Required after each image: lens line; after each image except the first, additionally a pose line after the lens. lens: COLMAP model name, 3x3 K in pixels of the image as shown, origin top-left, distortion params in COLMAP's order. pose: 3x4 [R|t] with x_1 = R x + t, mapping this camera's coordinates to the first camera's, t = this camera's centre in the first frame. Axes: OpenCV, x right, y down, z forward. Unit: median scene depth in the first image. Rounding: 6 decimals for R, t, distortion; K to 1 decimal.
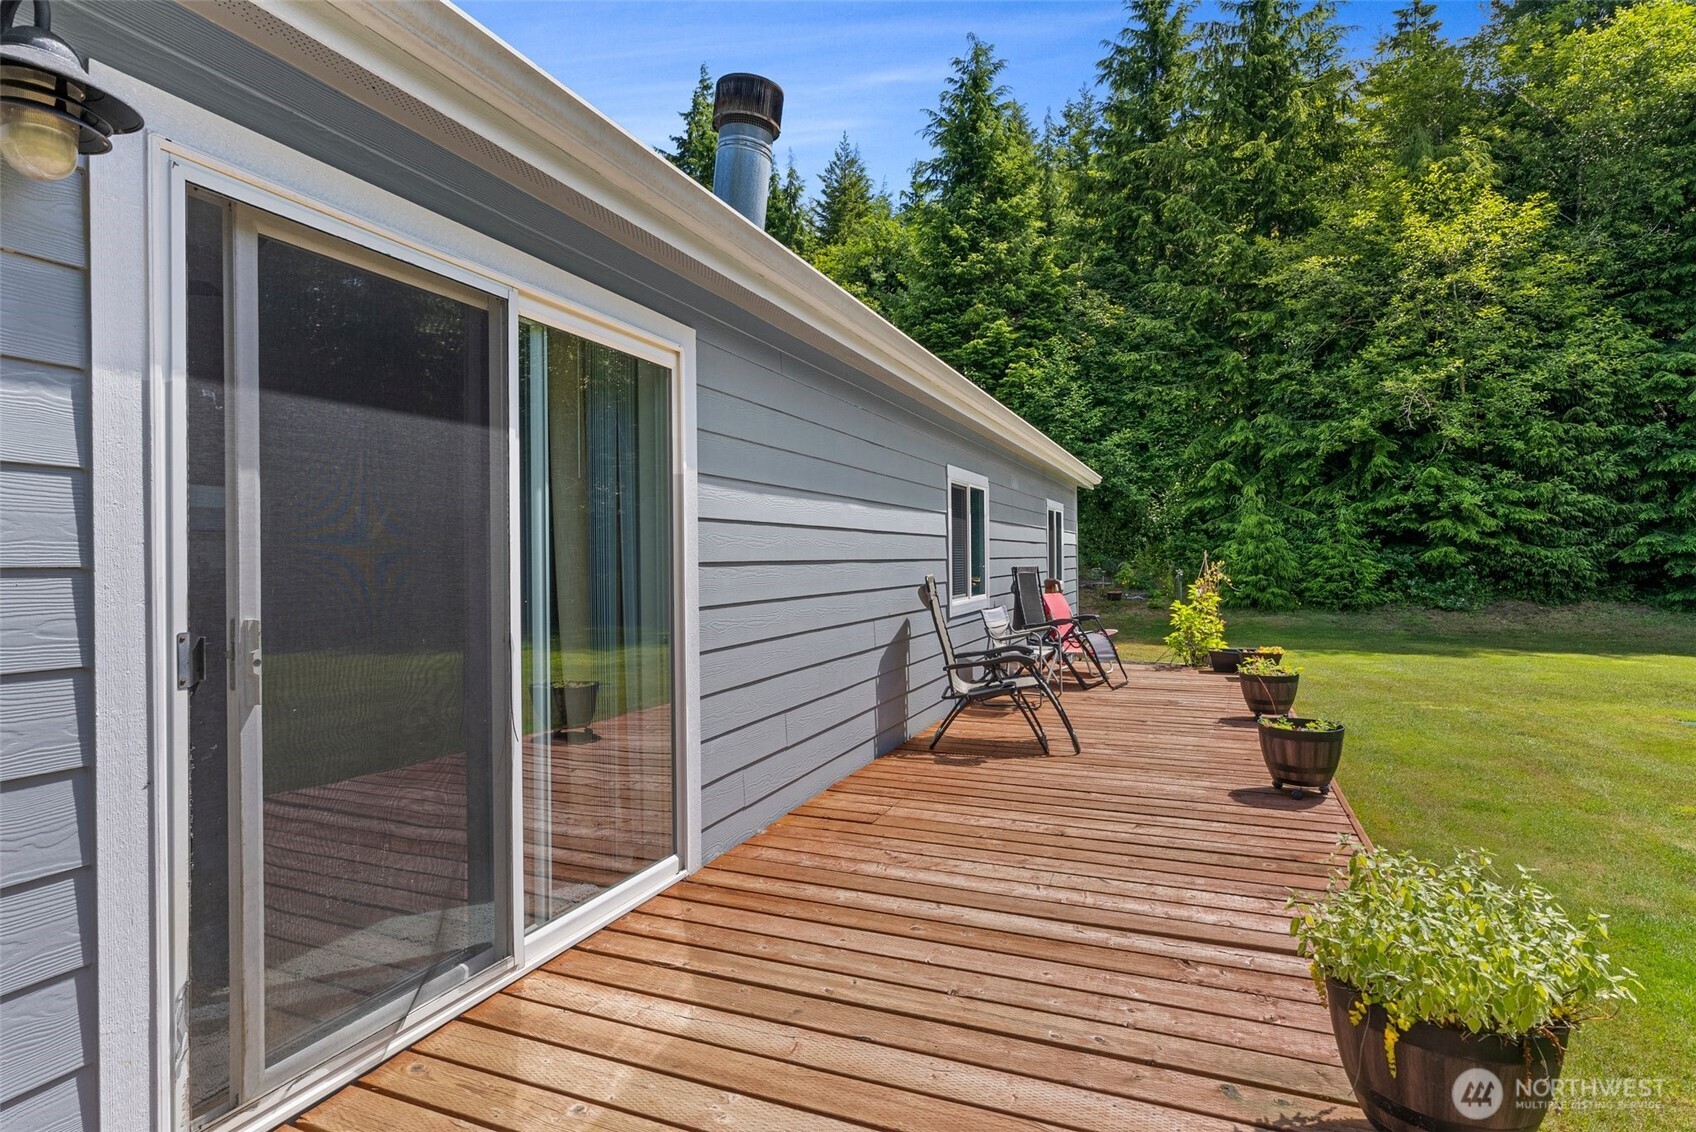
lens RADIAL K [[857.7, 0, 841.7], [0, 857.7, 569.7], [0, 0, 1]] dist [-0.004099, -0.002021]
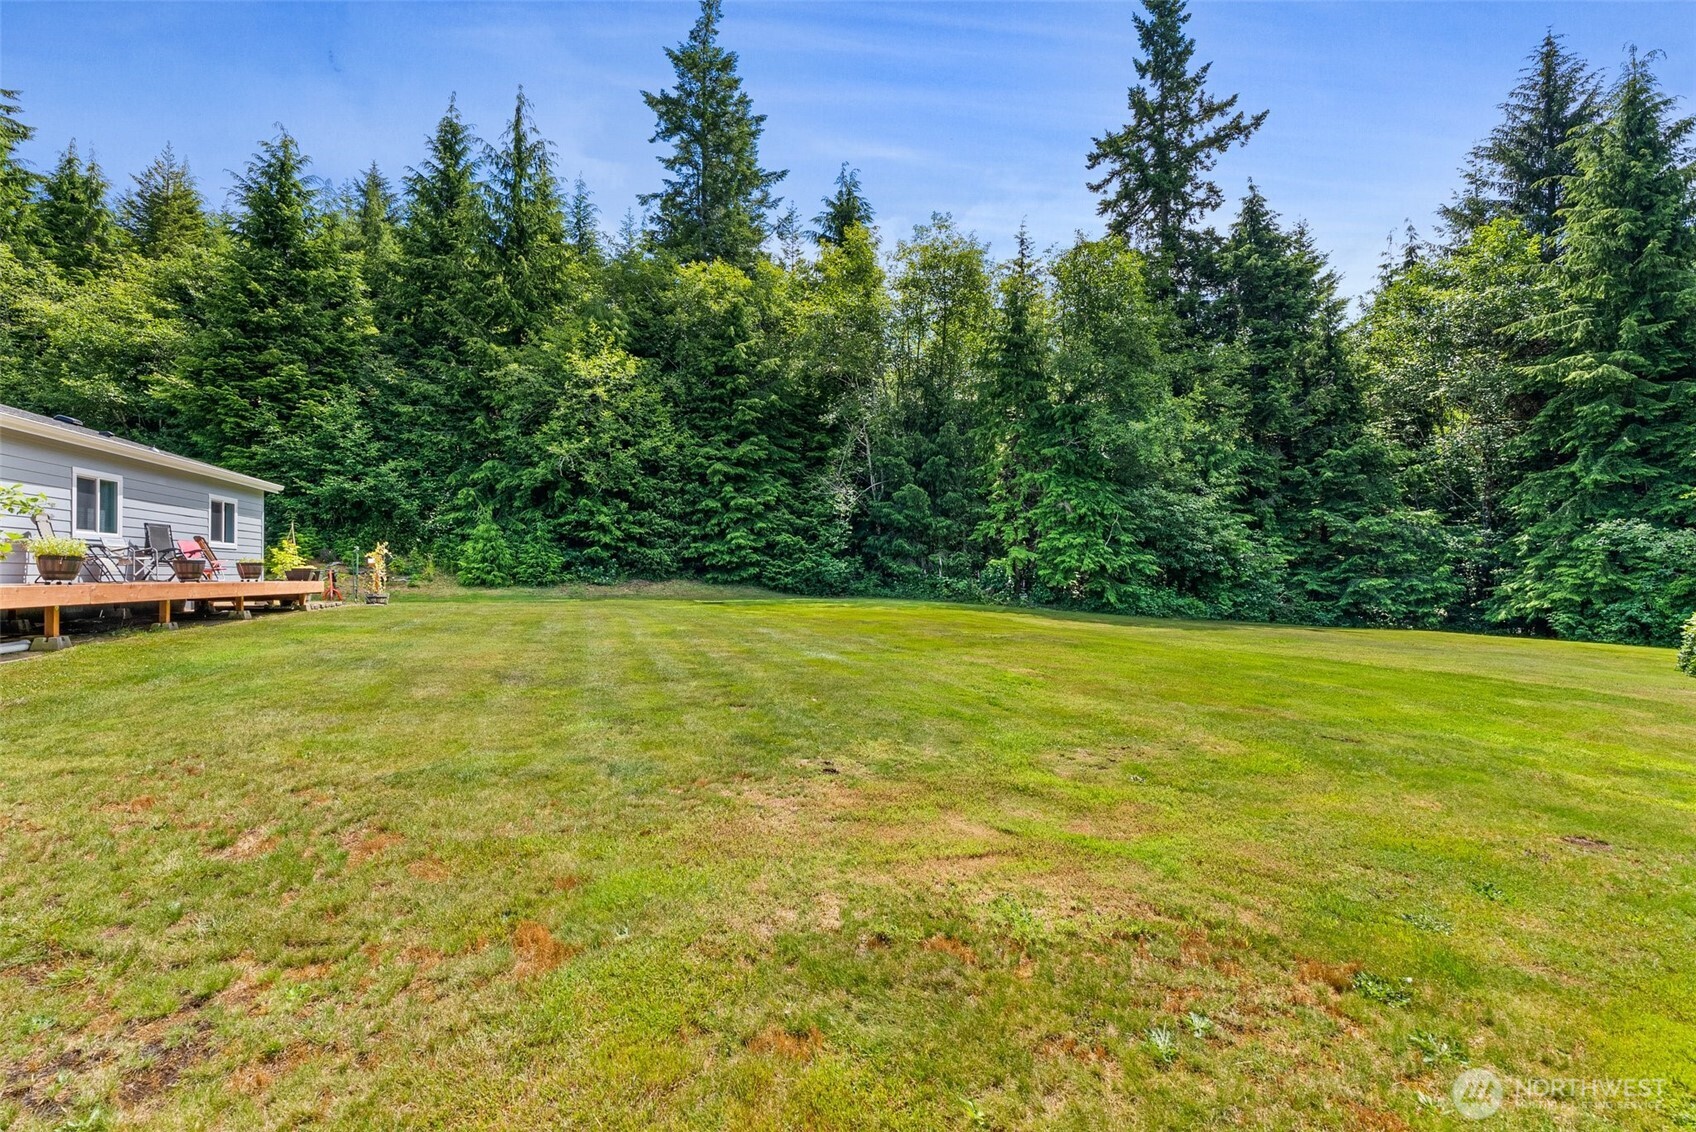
lens RADIAL K [[757.6, 0, 822.8], [0, 757.6, 561.3], [0, 0, 1]] dist [0.003193, 0.000643]
pose [[0.774644, 0.013658, 0.632250, 0.085214], [0.006986, 0.999521, -0.030151, 0.041171], [-0.632359, 0.027773, 0.774177, -0.368194]]
